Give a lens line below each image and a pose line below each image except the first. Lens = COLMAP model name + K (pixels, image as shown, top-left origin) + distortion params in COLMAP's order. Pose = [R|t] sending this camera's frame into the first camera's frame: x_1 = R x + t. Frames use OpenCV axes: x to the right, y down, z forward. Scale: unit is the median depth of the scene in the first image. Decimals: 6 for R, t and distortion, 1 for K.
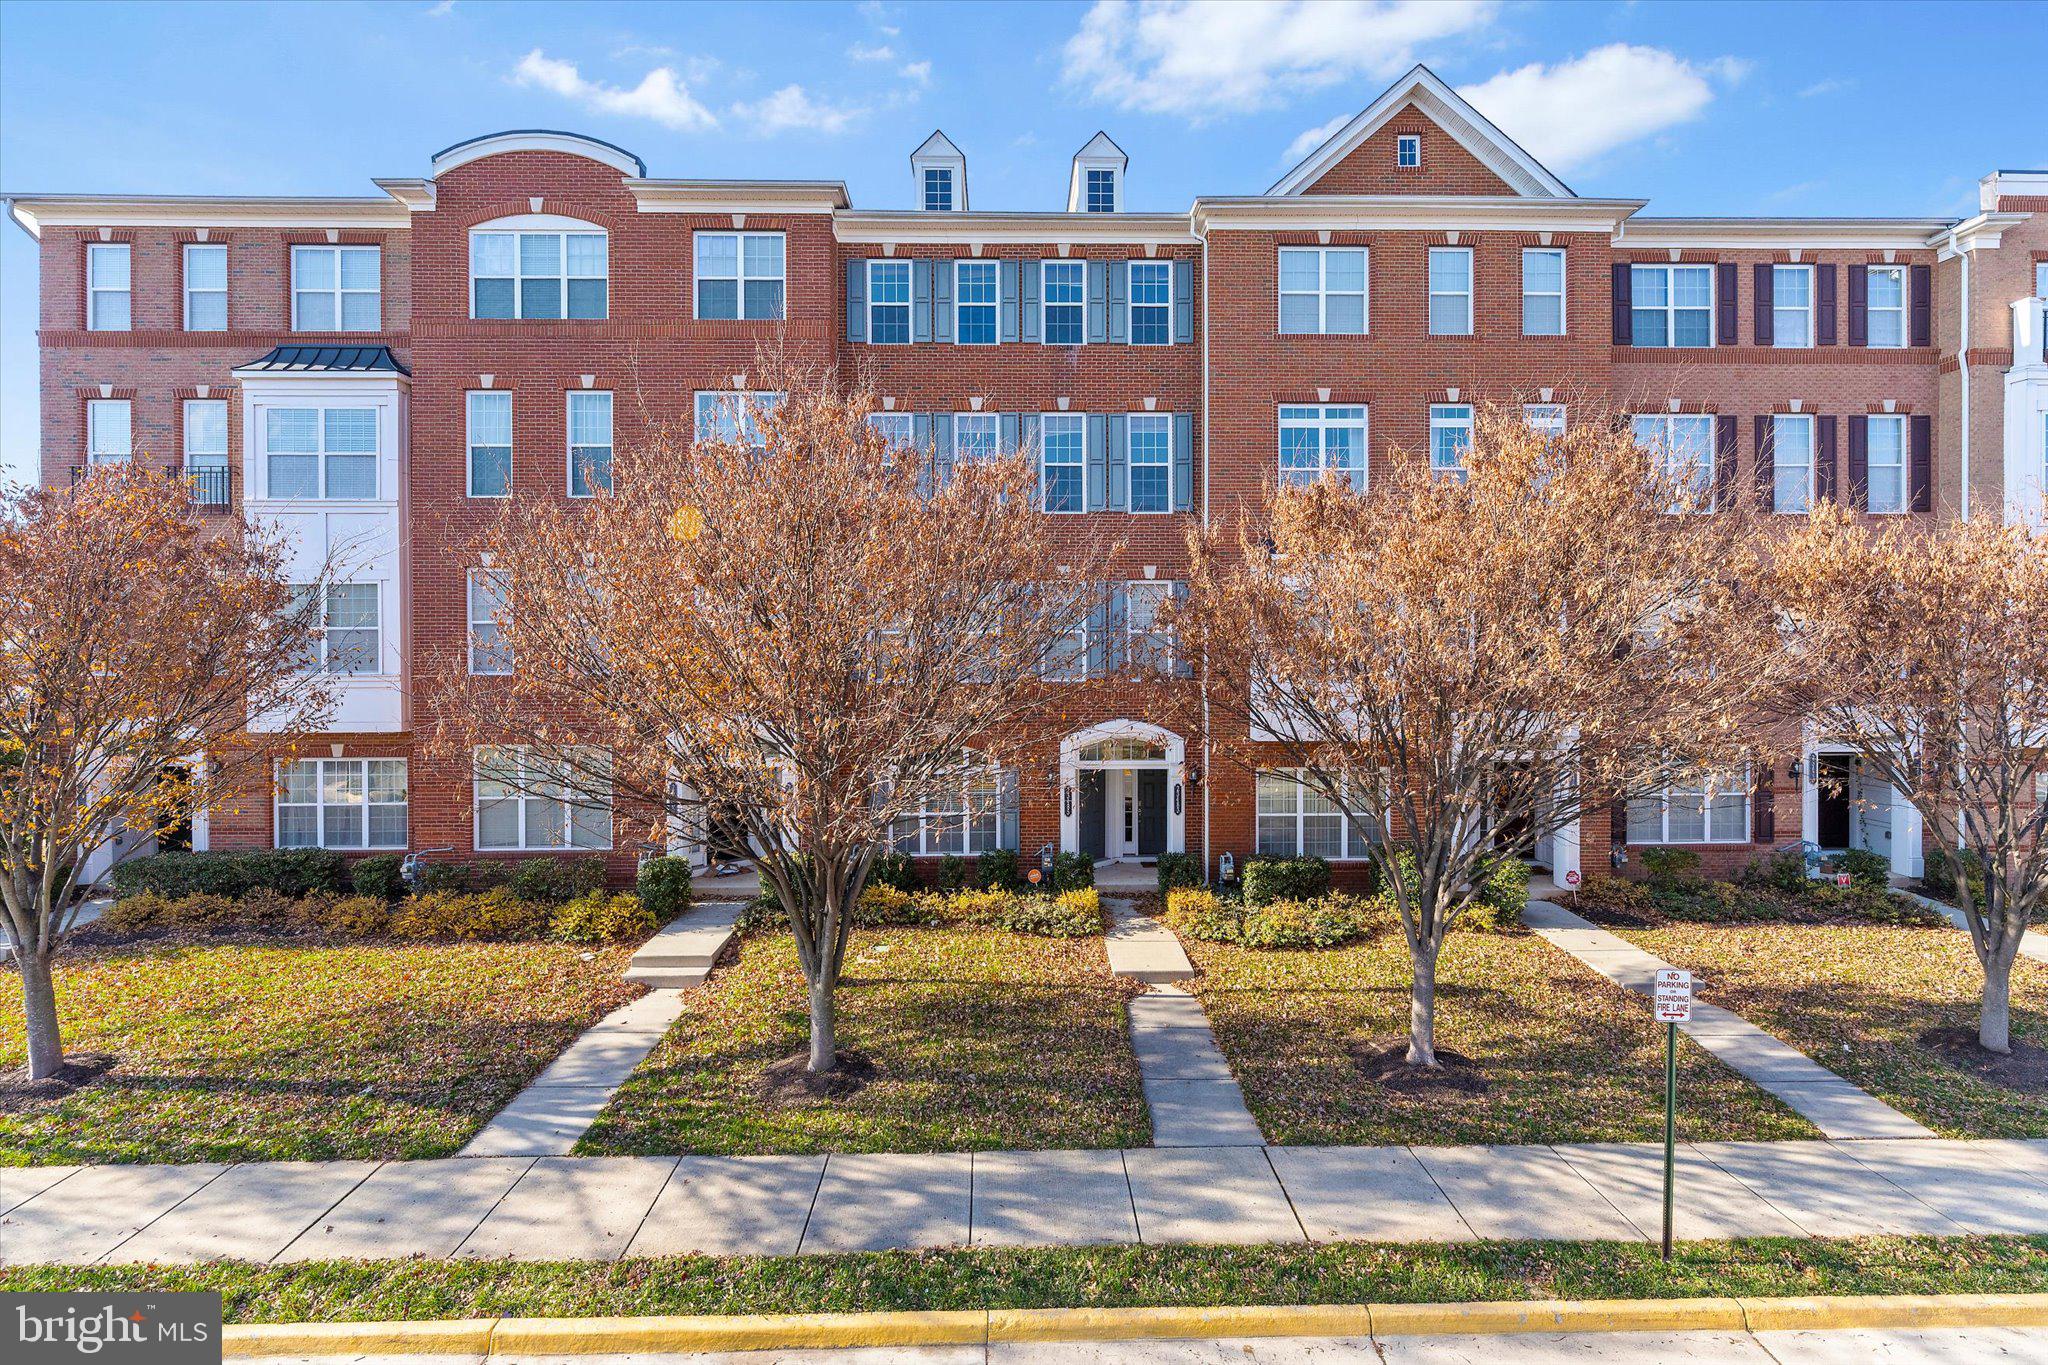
lens RADIAL K [[817.2, 0, 1050.3], [0, 817.2, 655.2], [0, 0, 1]] dist [-0.000645, -0.000011]
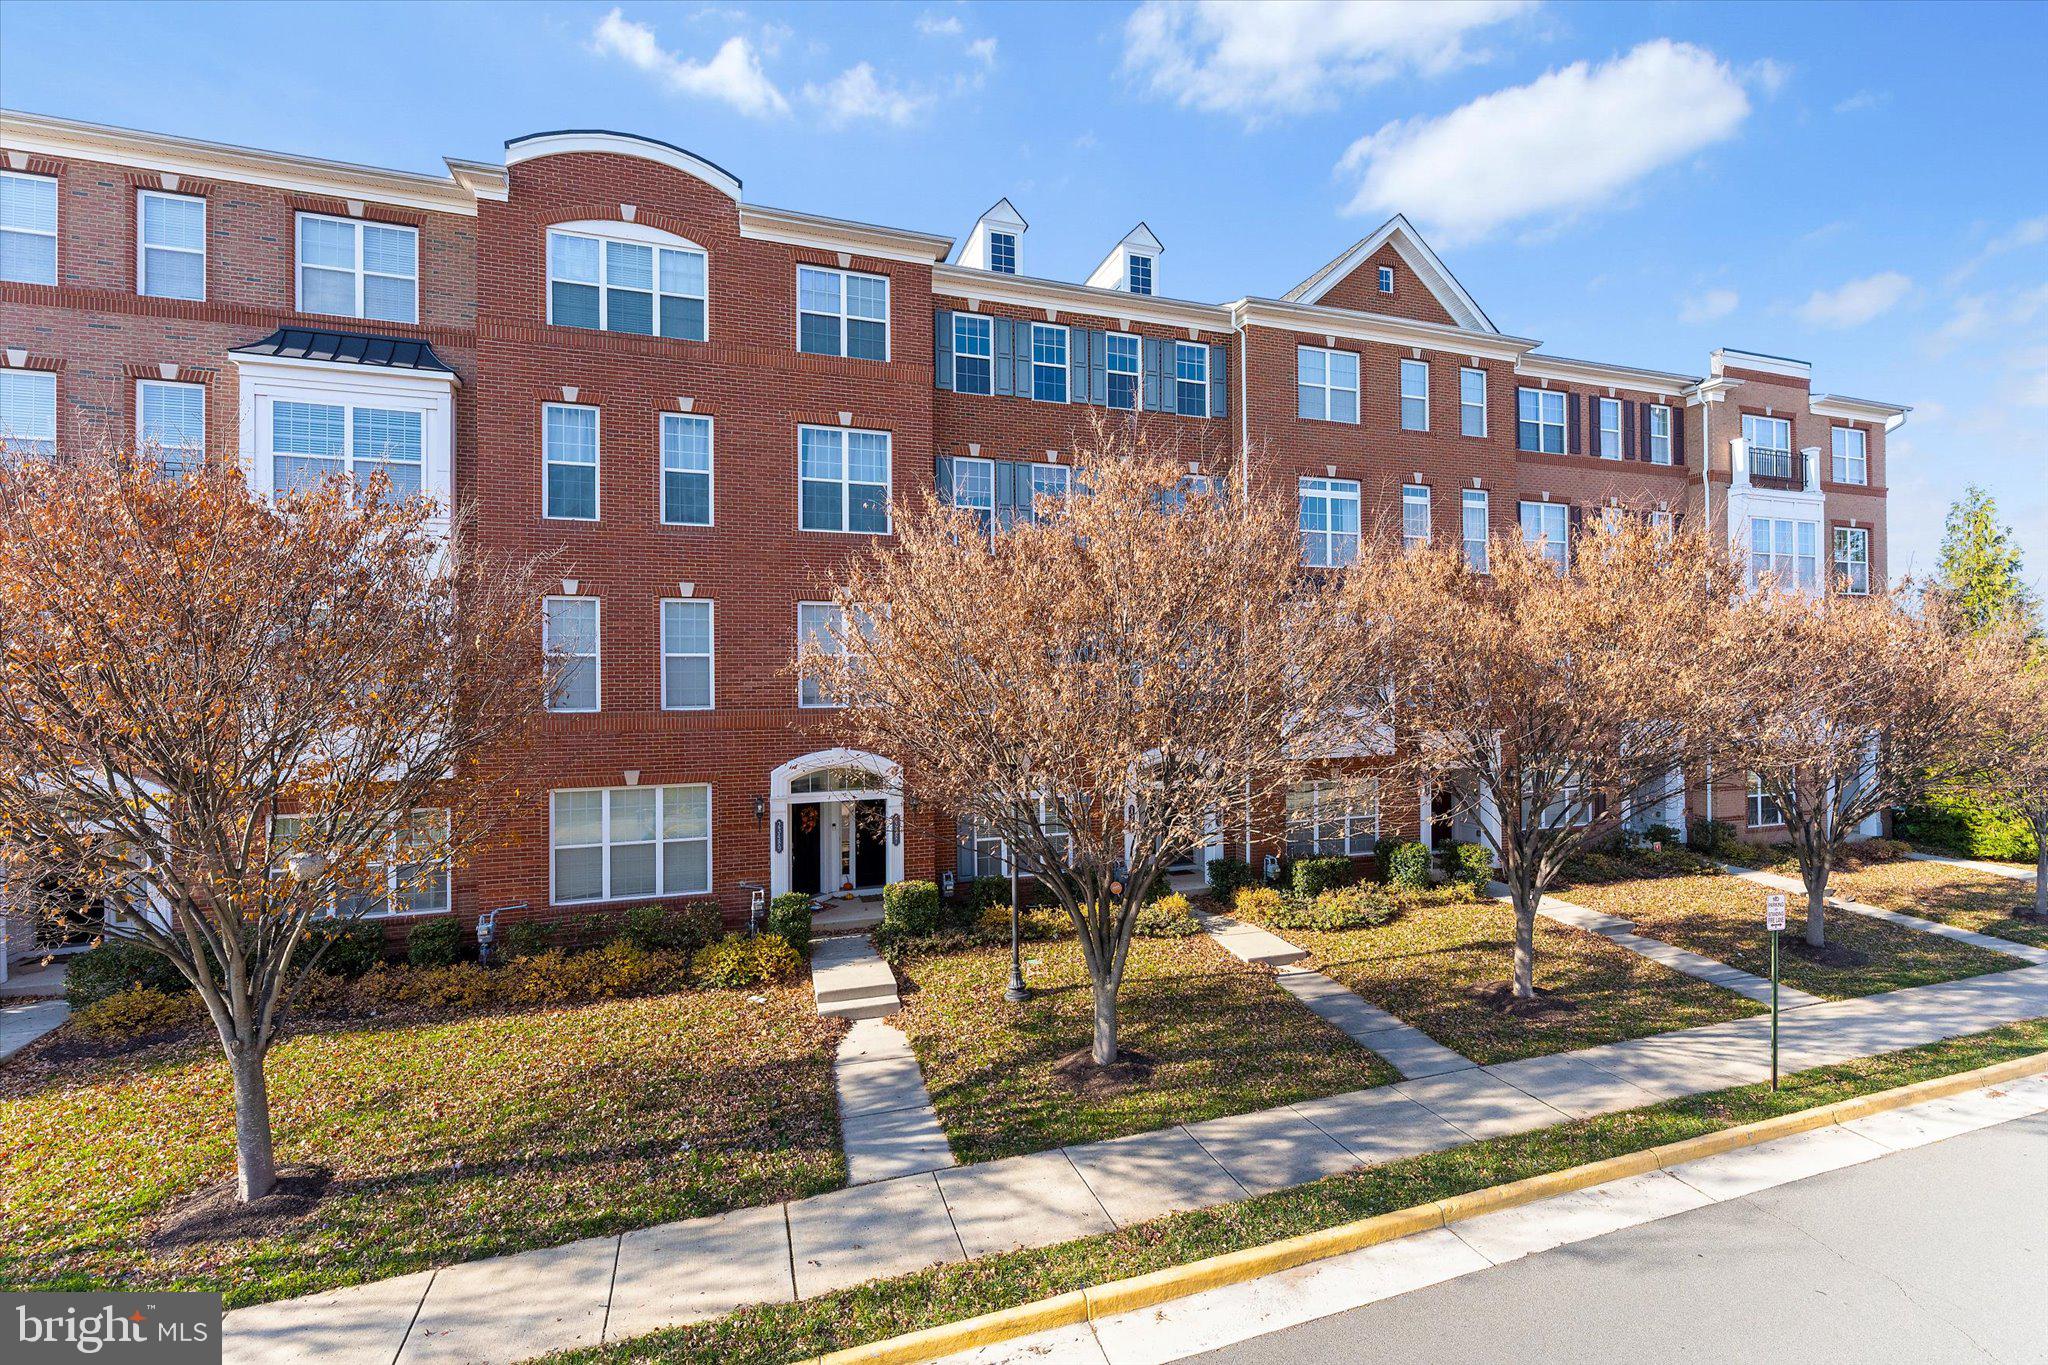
lens RADIAL K [[817.2, 0, 996.3], [0, 817.2, 676.6], [0, 0, 1]] dist [-0.000645, -0.000011]
pose [[0.959494, -0.001883, 0.281723, -0.493926], [0.004650, 0.999947, -0.009151, -0.005394], [-0.281691, 0.010090, 0.959452, -0.019264]]
